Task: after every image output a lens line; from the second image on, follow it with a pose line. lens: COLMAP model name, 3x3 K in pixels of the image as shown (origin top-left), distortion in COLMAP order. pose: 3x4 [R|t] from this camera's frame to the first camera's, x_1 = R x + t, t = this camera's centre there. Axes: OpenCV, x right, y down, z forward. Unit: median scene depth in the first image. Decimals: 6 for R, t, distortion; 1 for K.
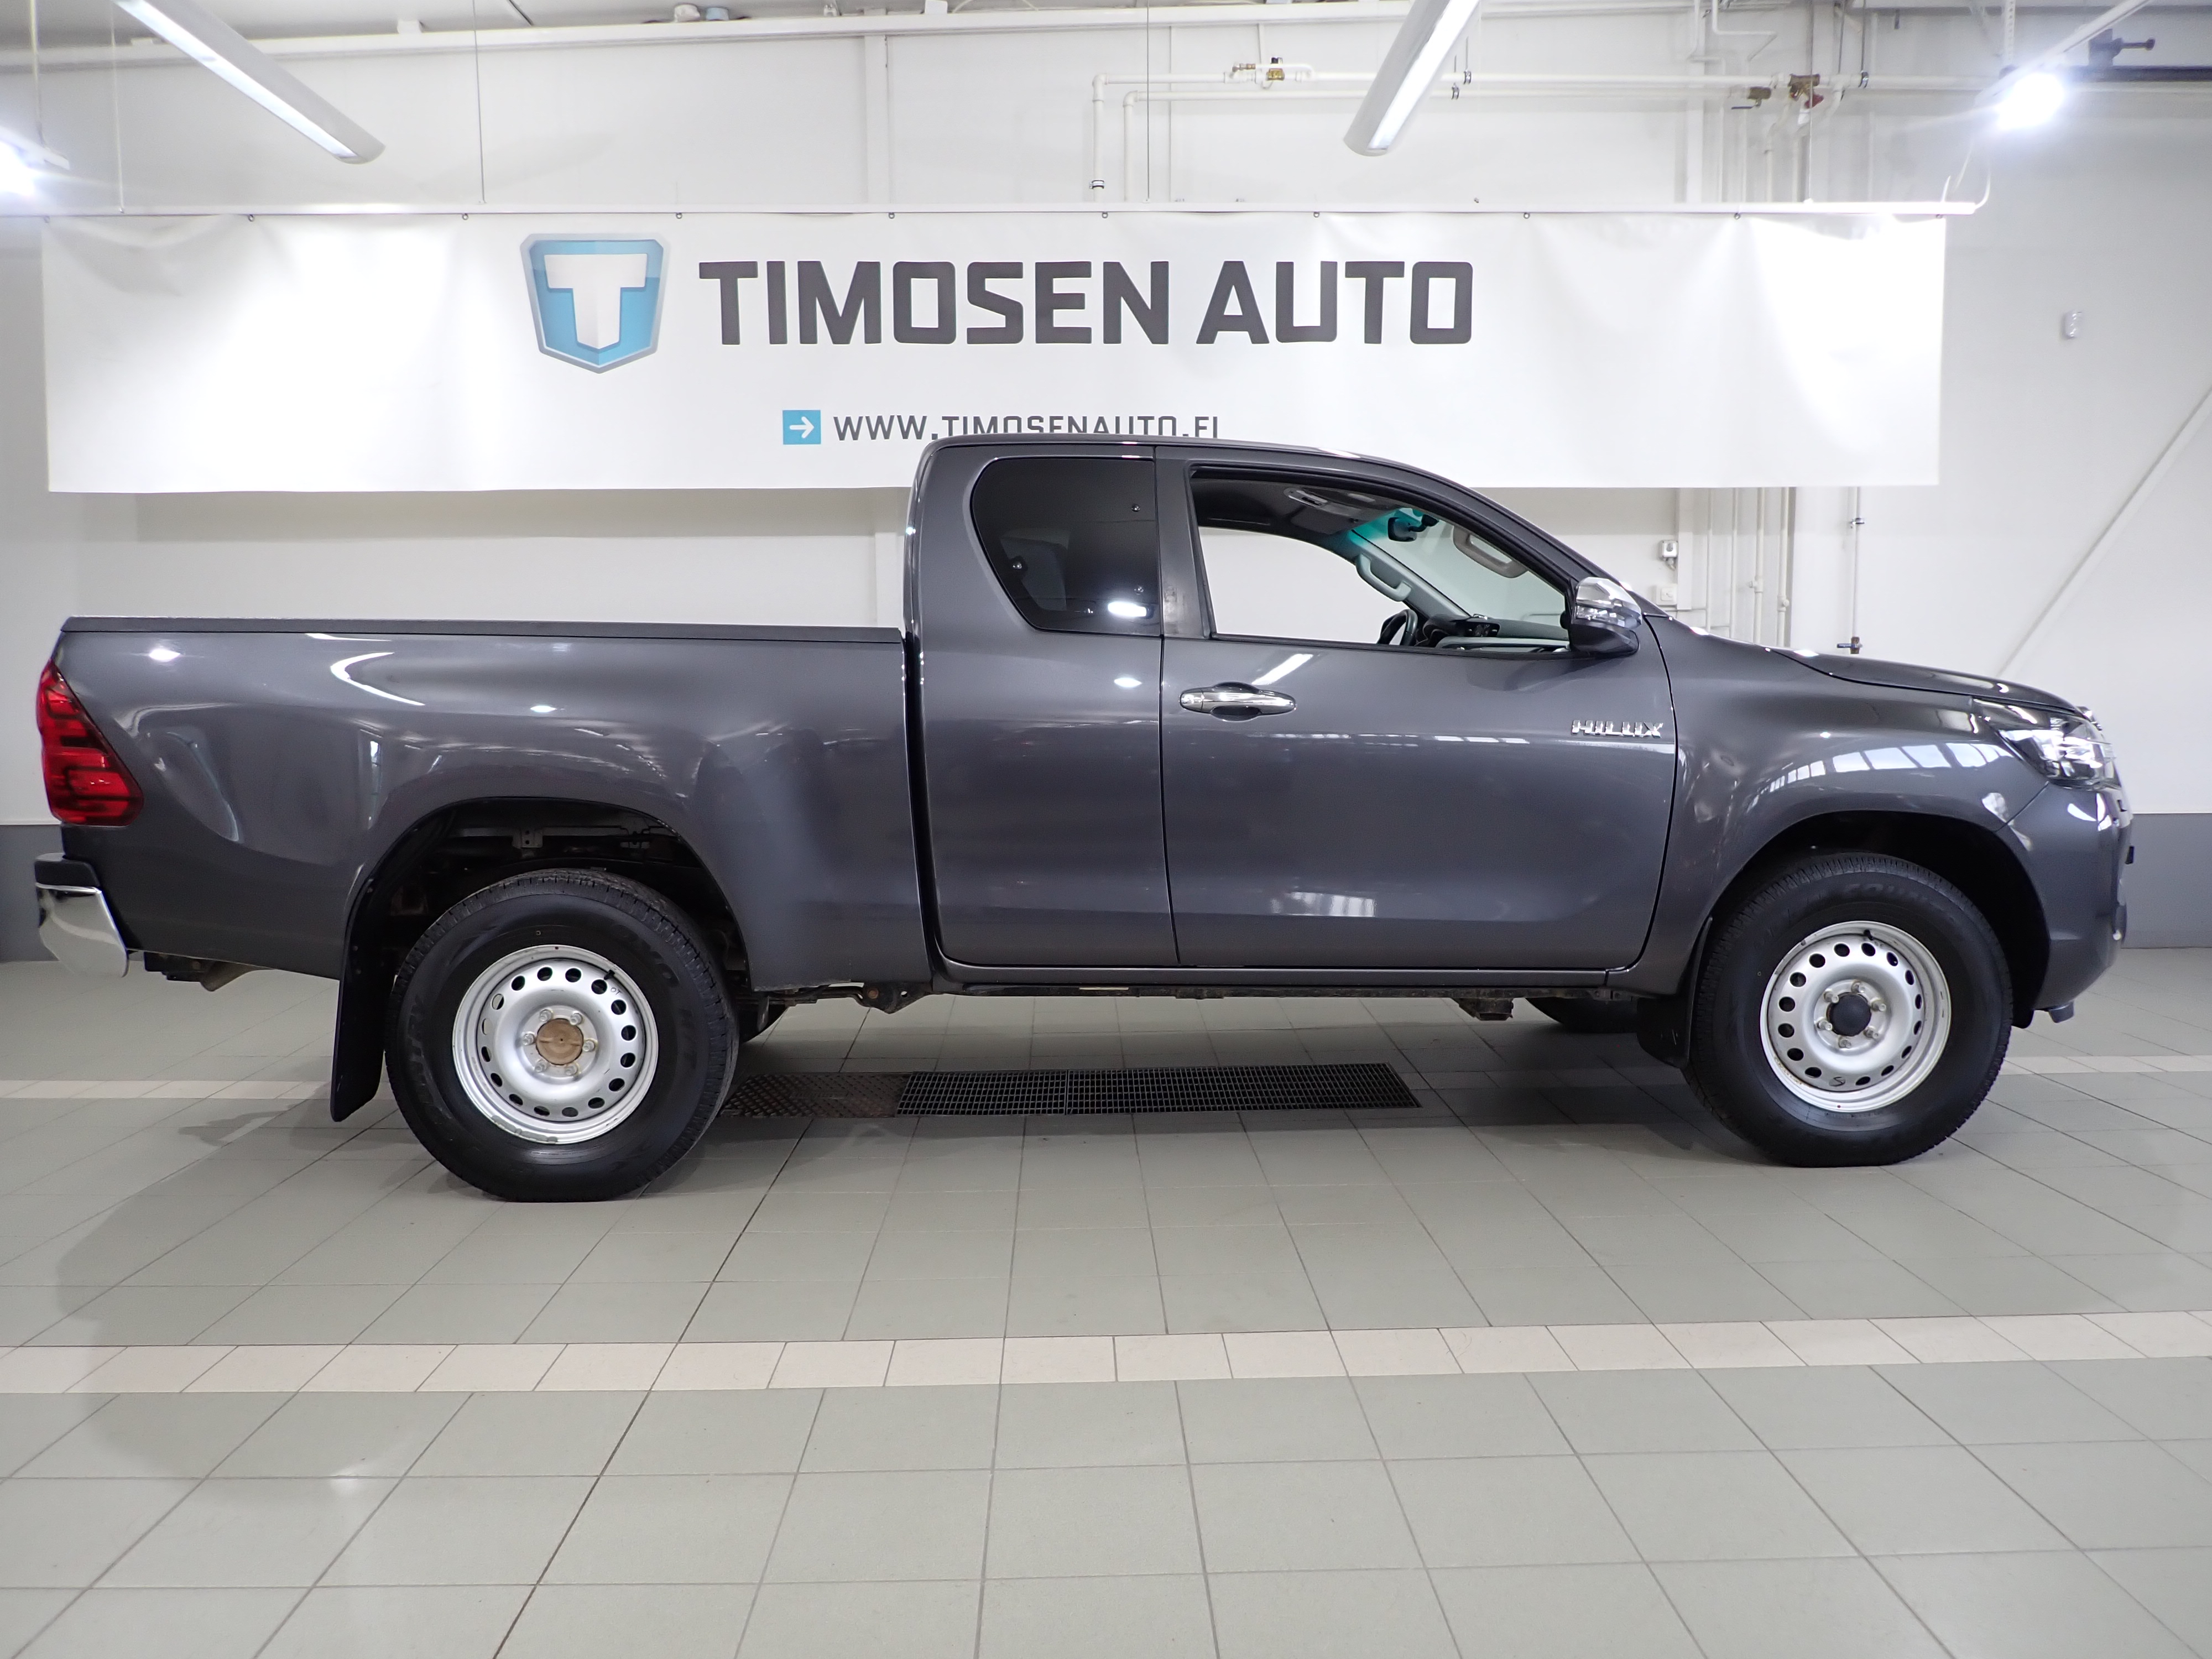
lens RADIAL K [[1625.5, 0, 1099.2], [0, 1625.5, 831.1], [0, 0, 1]] dist [-0.010967, -0.002398]
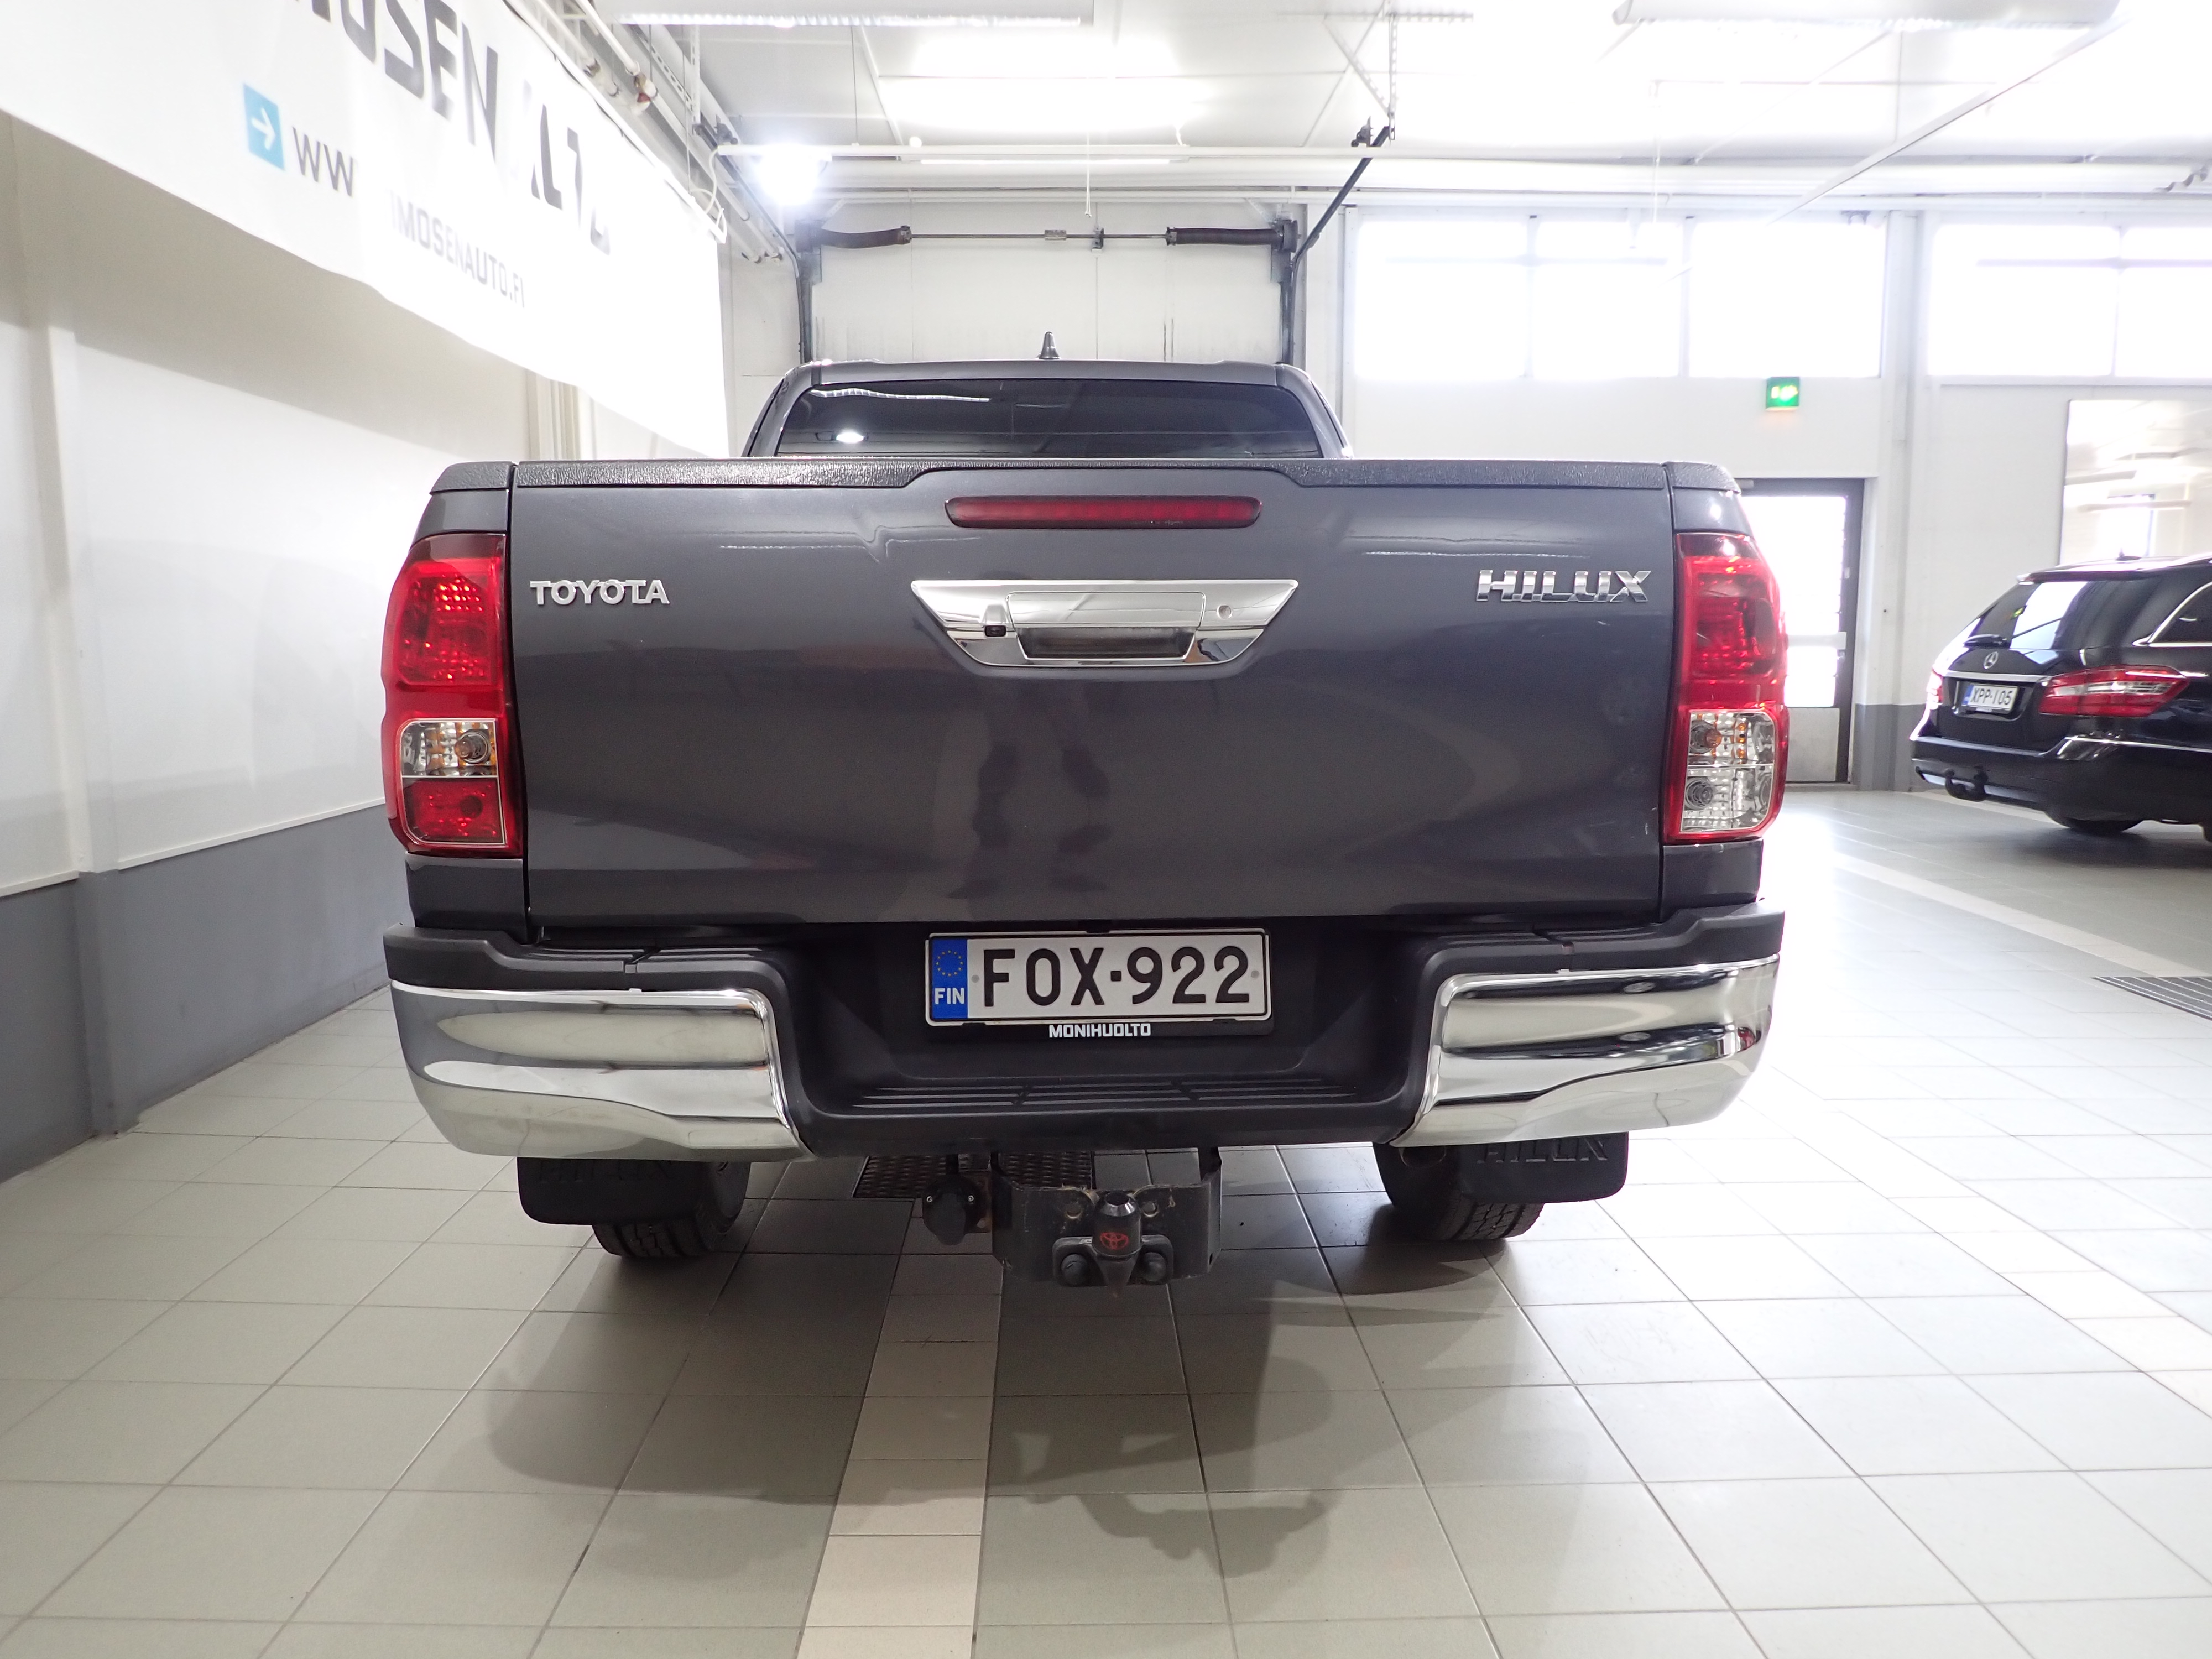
lens RADIAL K [[1625.5, 0, 1100.2], [0, 1625.5, 833.6], [0, 0, 1]] dist [-0.010967, -0.002398]
pose [[-0.001002, -0.118676, 0.992932, -0.738775], [0.095949, 0.988340, 0.118224, -0.058650], [-0.995386, 0.095389, 0.010396, 0.752913]]
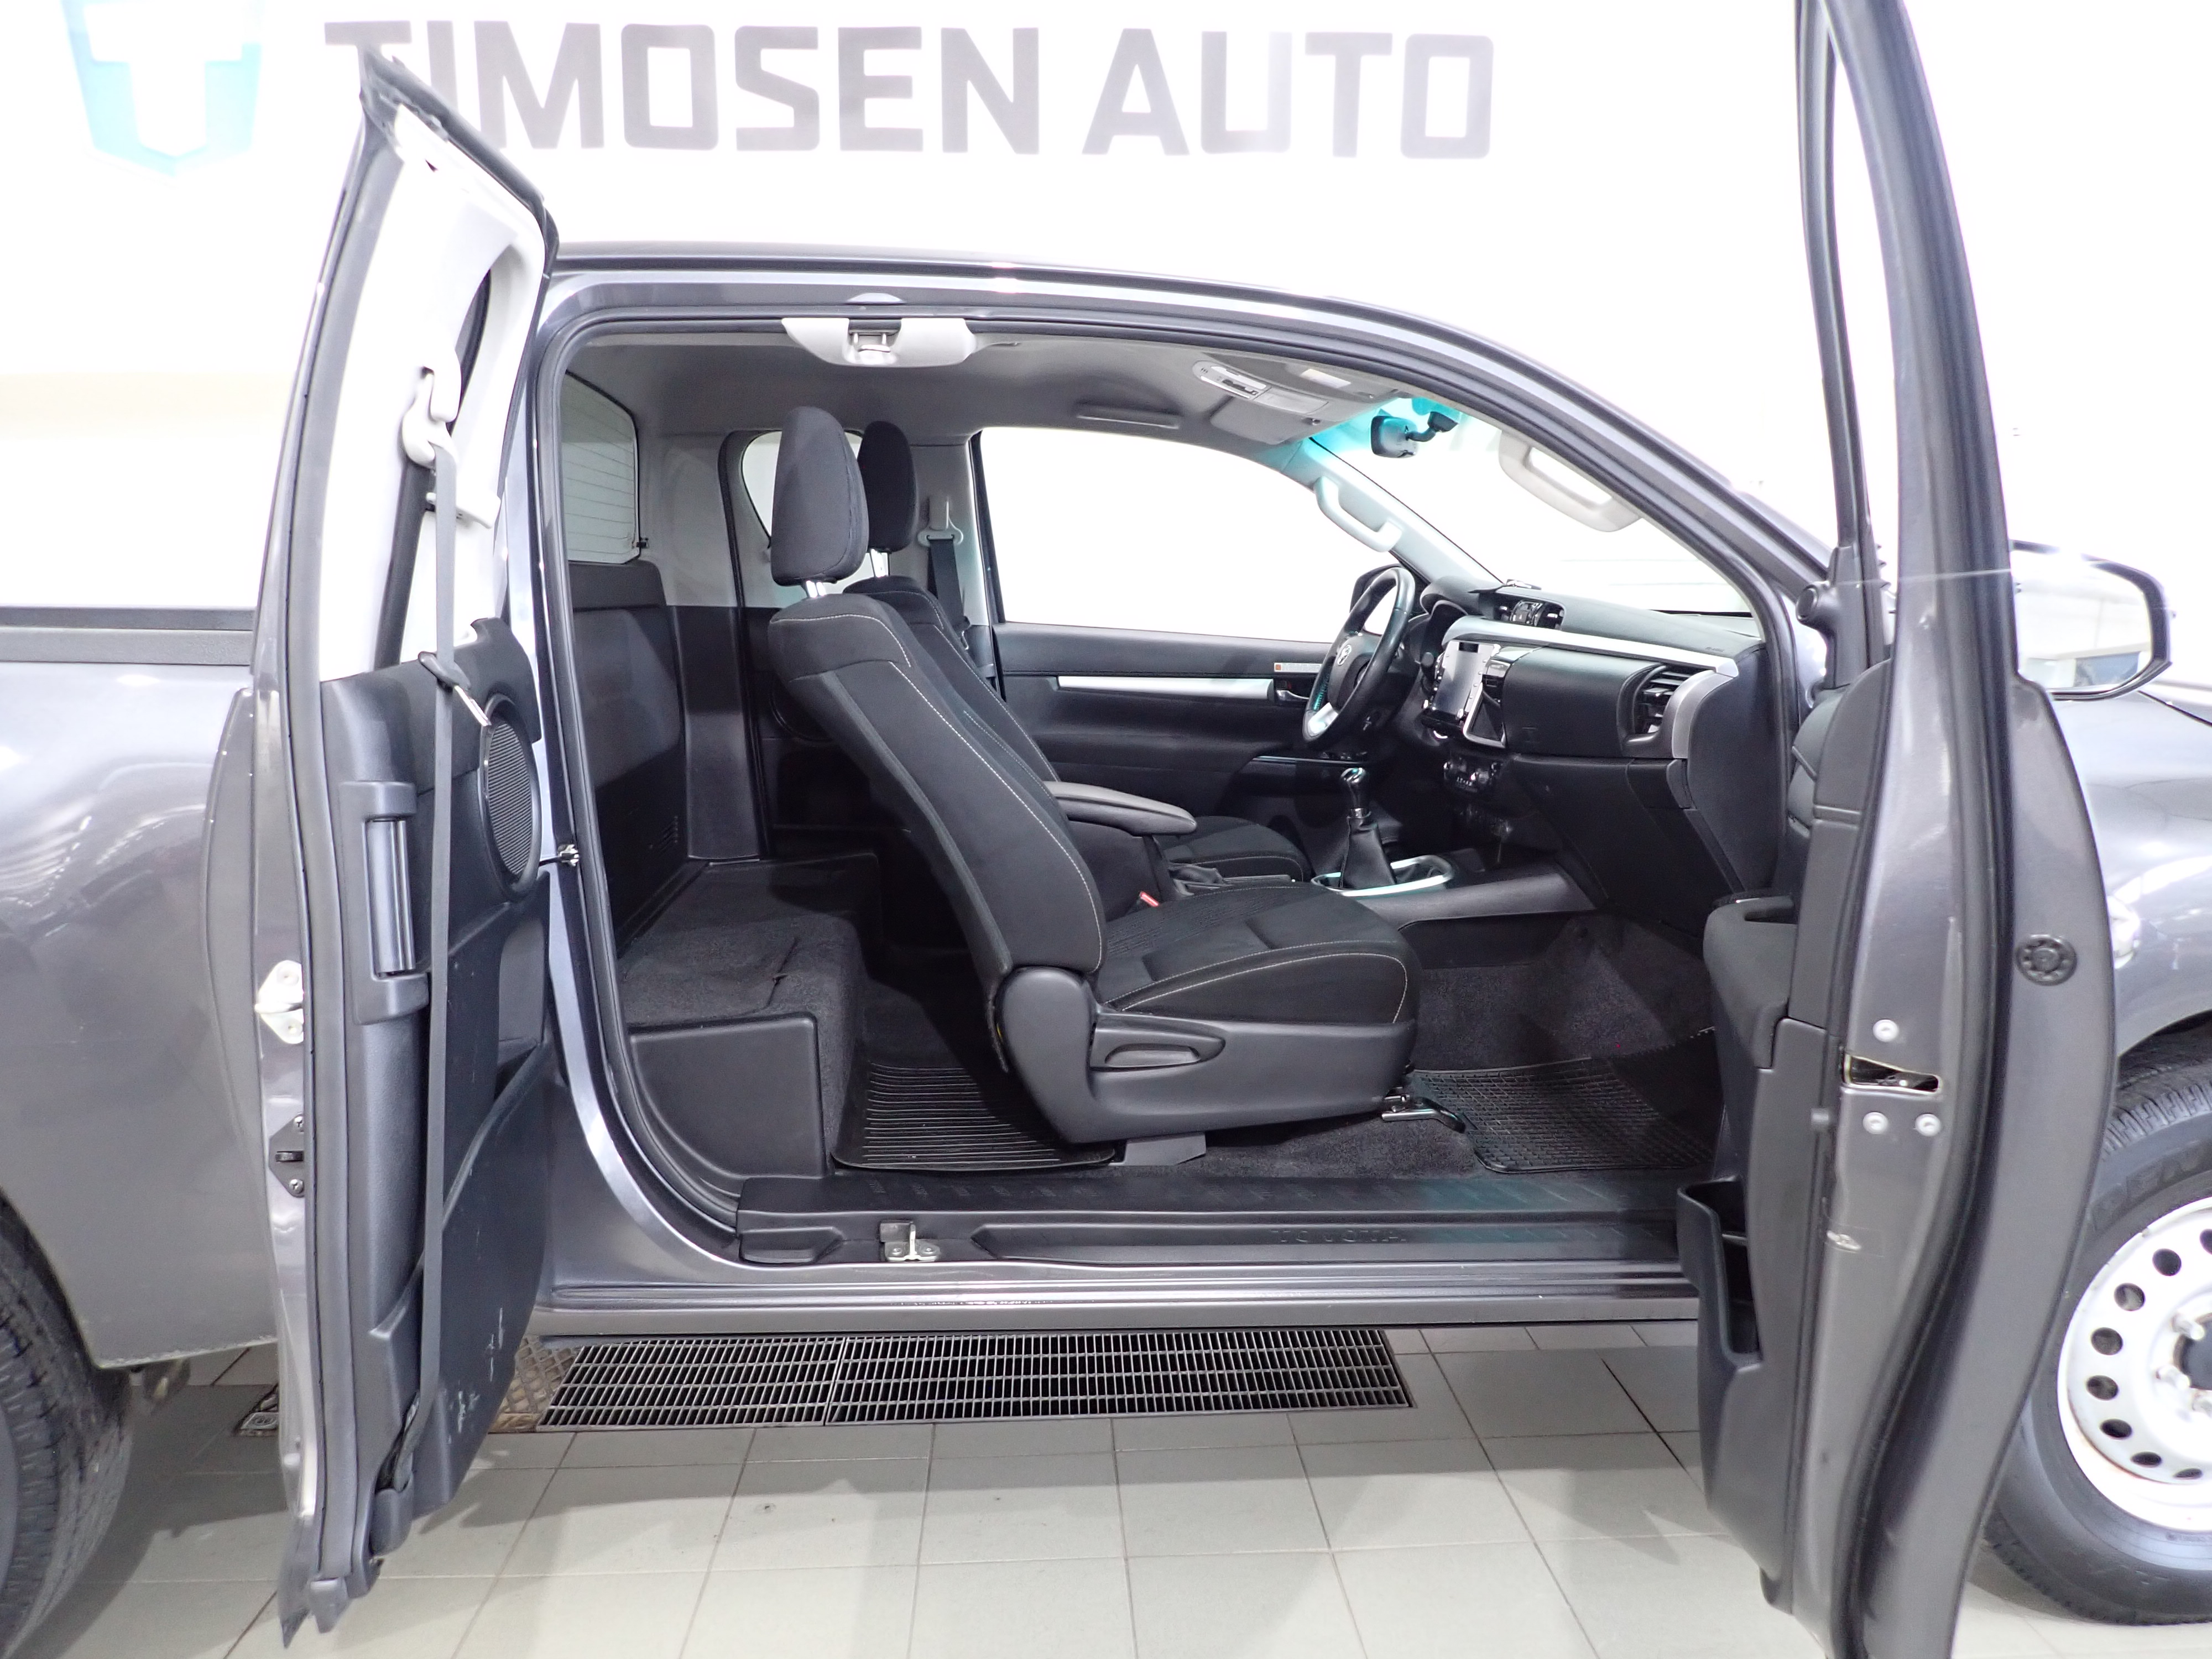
lens RADIAL K [[1625.5, 0, 1108.0], [0, 1625.5, 844.4], [0, 0, 1]] dist [-0.010967, -0.002398]
pose [[0.999640, -0.001155, 0.026795, 0.052849], [-0.000481, 0.998138, 0.060987, -0.058304], [-0.026816, -0.060978, 0.997779, 0.319414]]
